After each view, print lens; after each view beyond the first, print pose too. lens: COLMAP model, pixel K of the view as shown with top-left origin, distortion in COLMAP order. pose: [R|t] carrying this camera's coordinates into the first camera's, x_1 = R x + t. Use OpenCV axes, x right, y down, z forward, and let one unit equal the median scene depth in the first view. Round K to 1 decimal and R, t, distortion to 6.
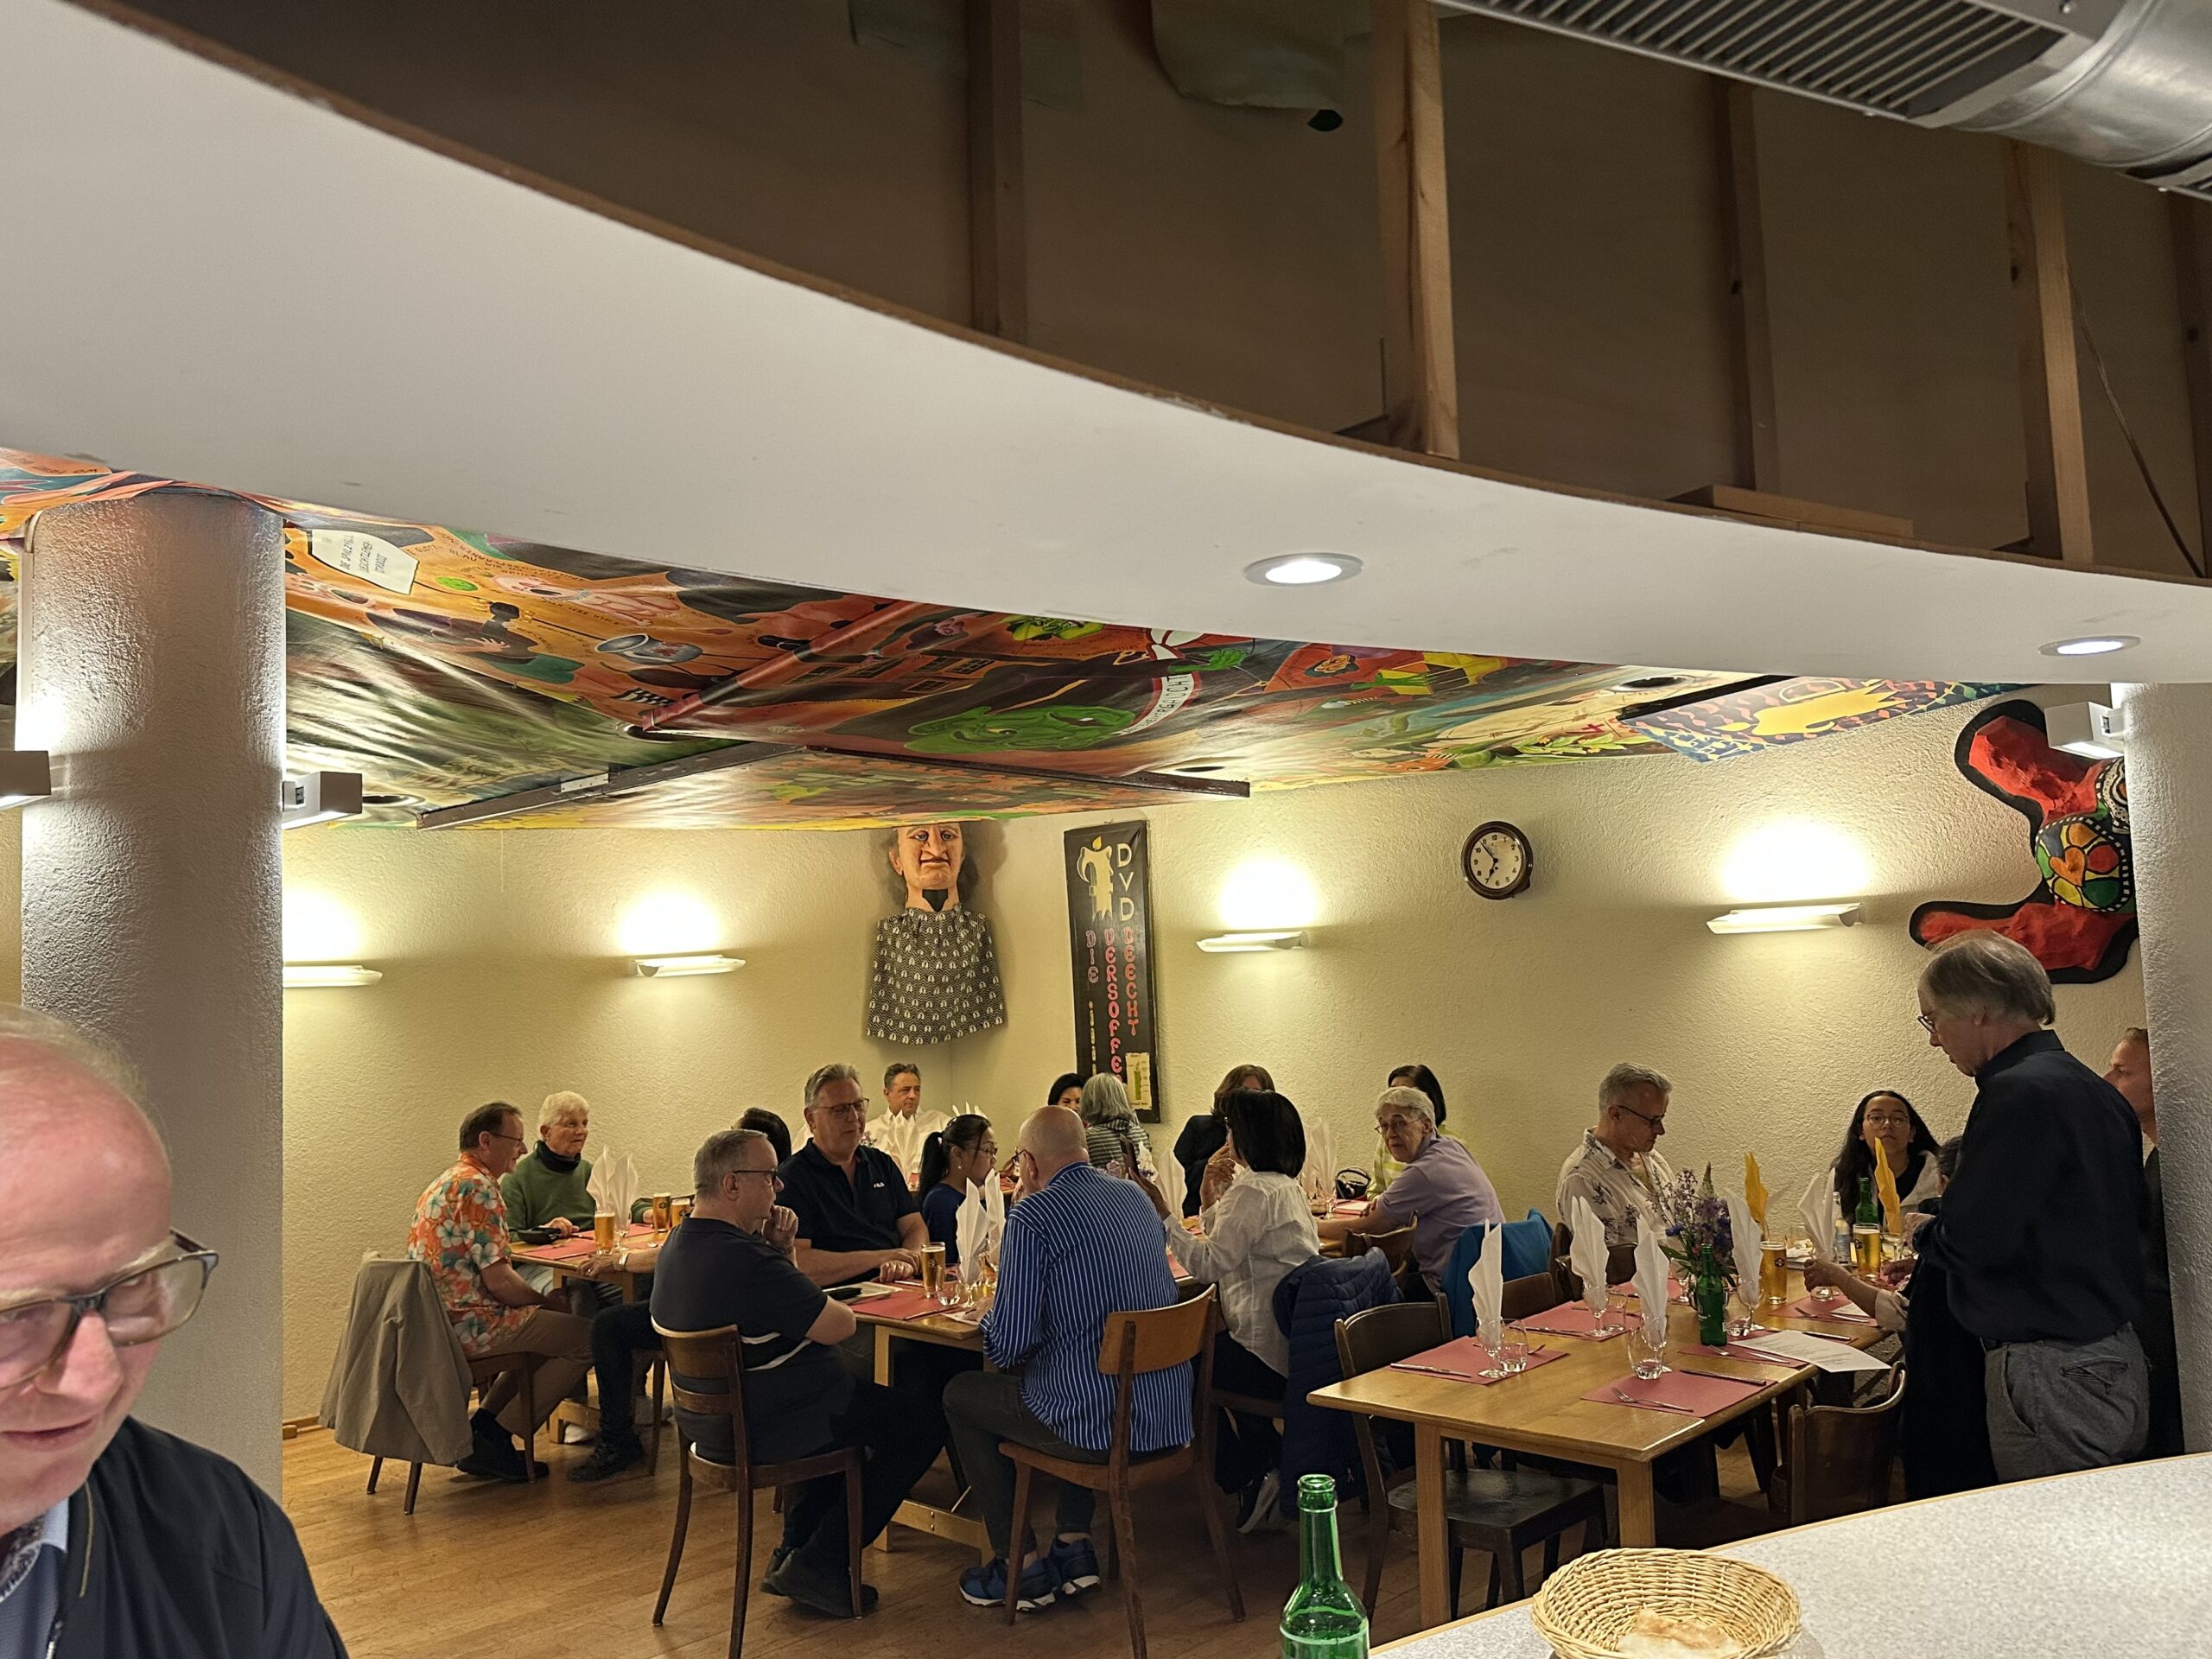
lens RADIAL K [[1629.0, 0, 1106.0], [0, 1629.0, 829.5], [0, 0, 1]] dist [0.103399, -0.187402]
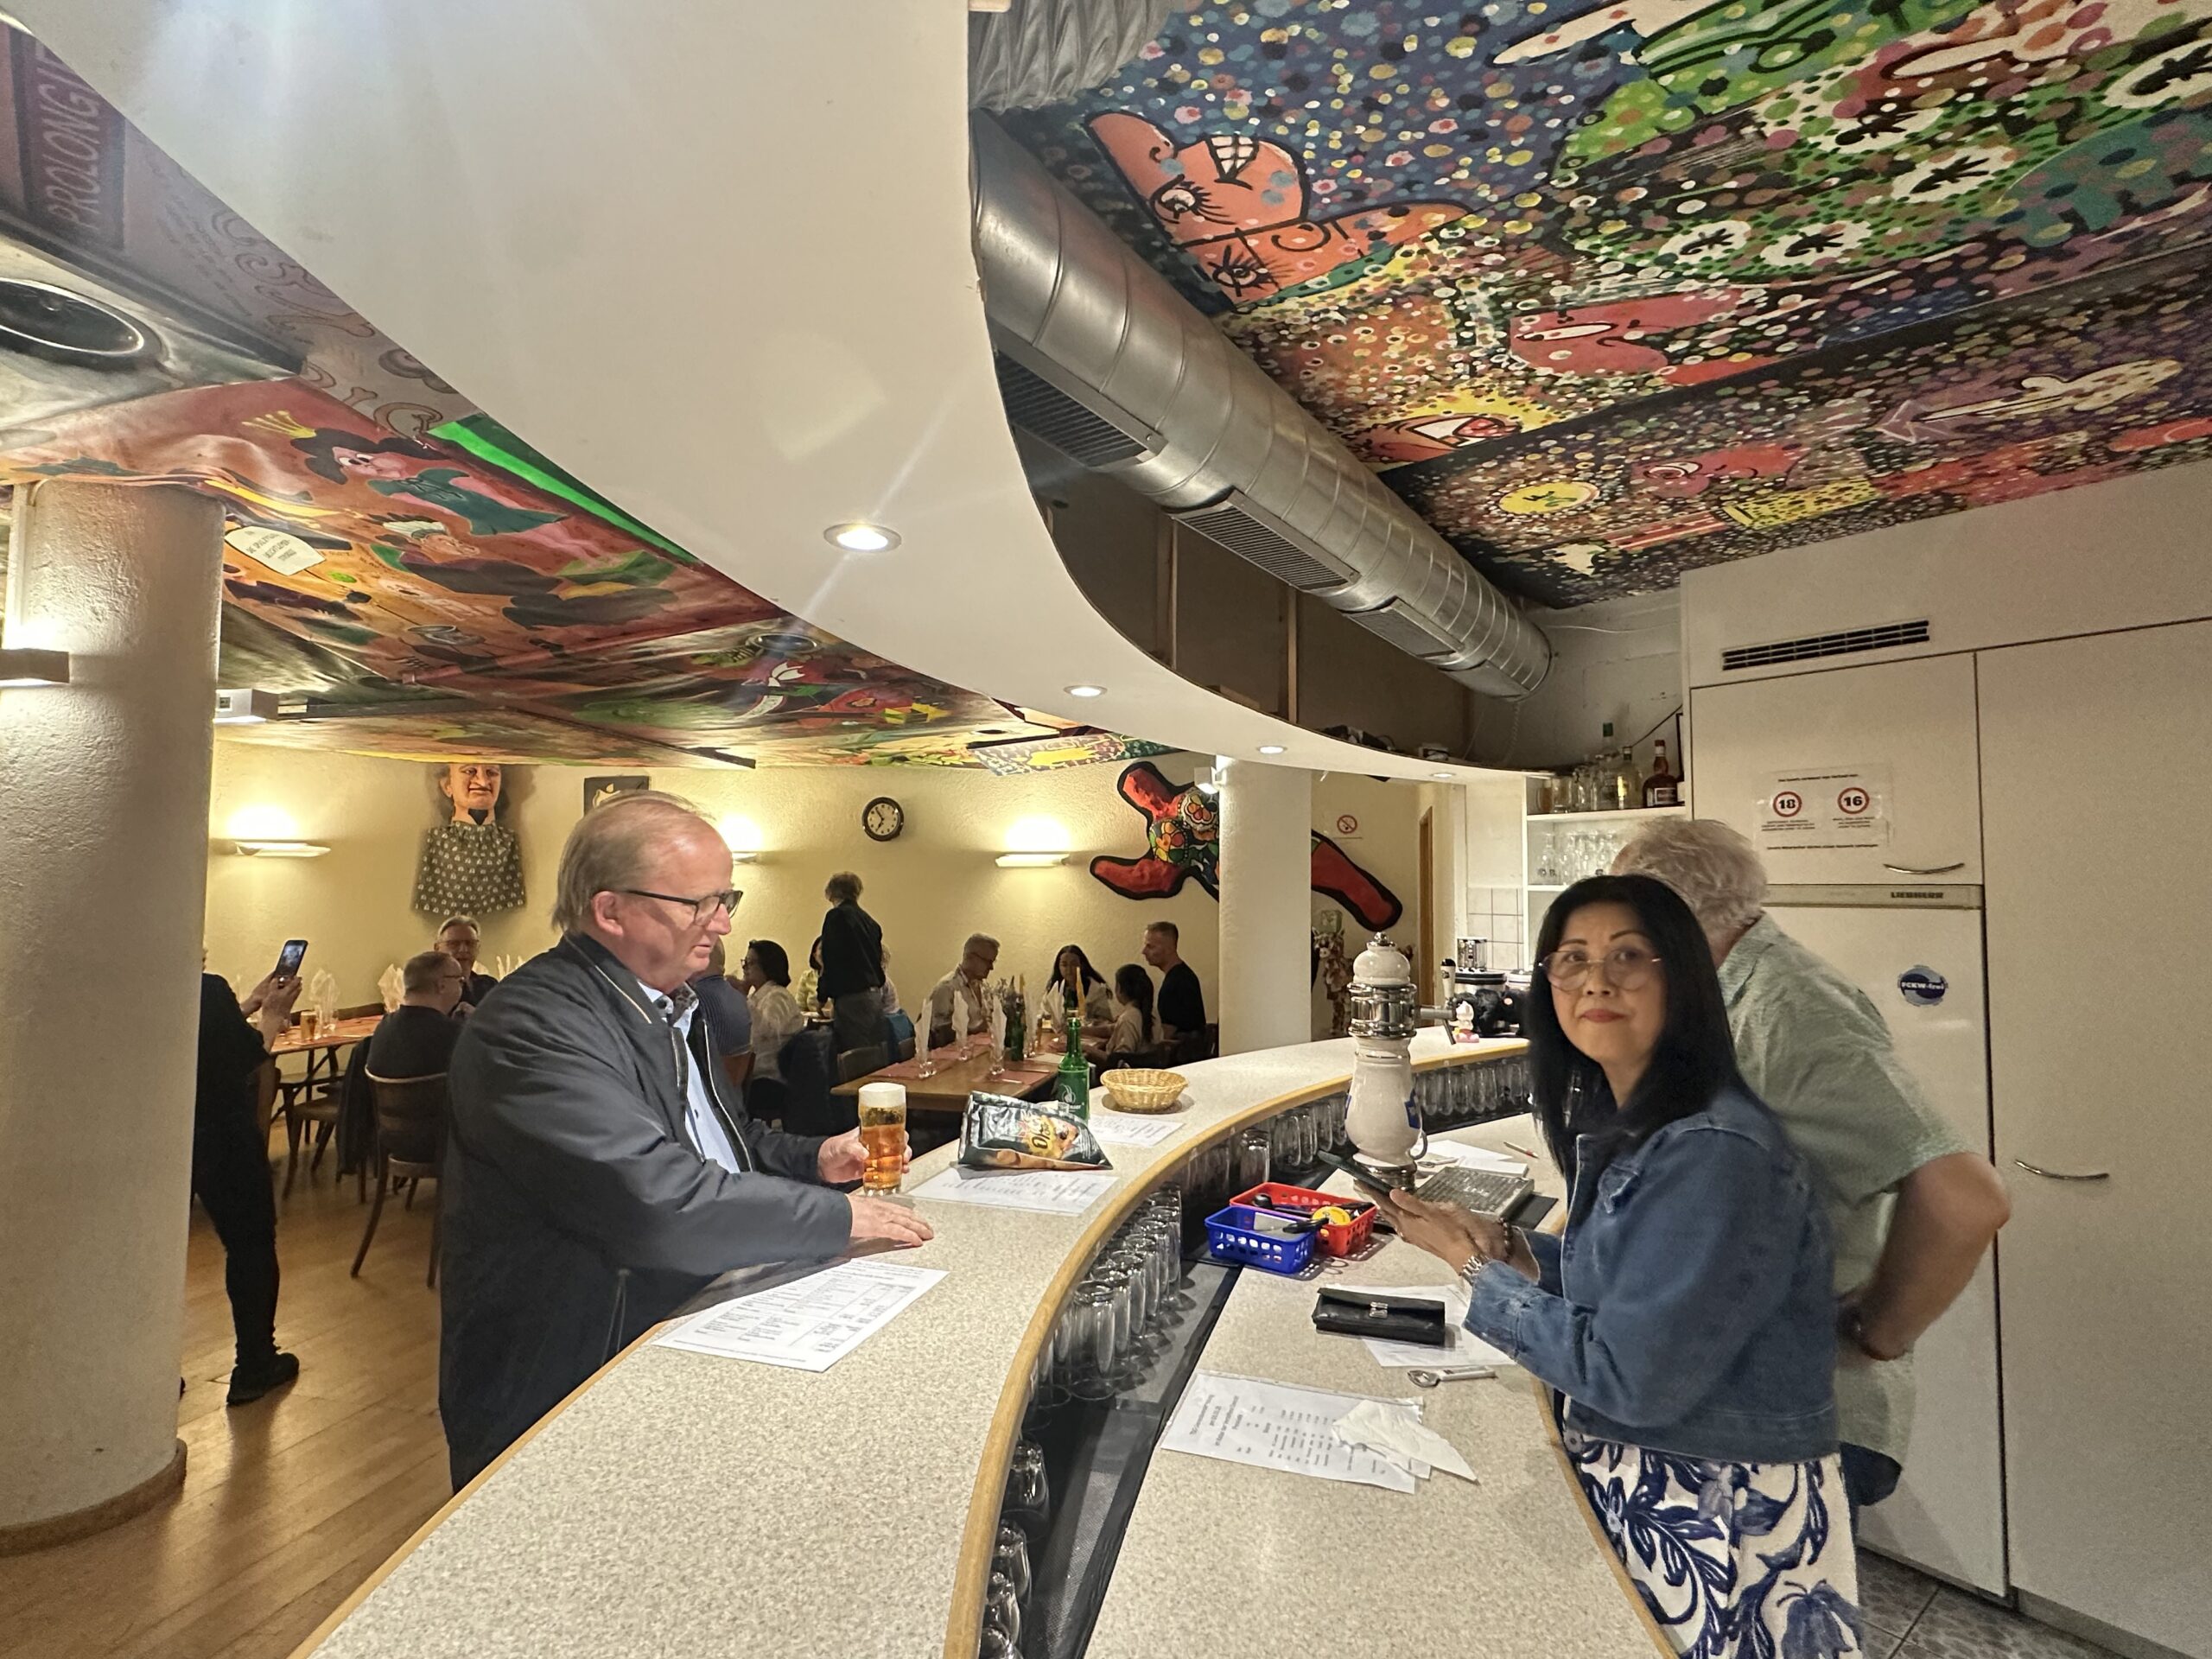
lens RADIAL K [[1034.7, 0, 1106.0], [0, 1034.7, 829.5], [0, 0, 1]] dist [-0.021989, -0.000116]
pose [[0.859534, 0.075702, 0.505441, -0.130344], [-0.086424, 0.996256, -0.002244, 0.012971], [-0.503718, -0.041753, 0.862859, -0.092123]]
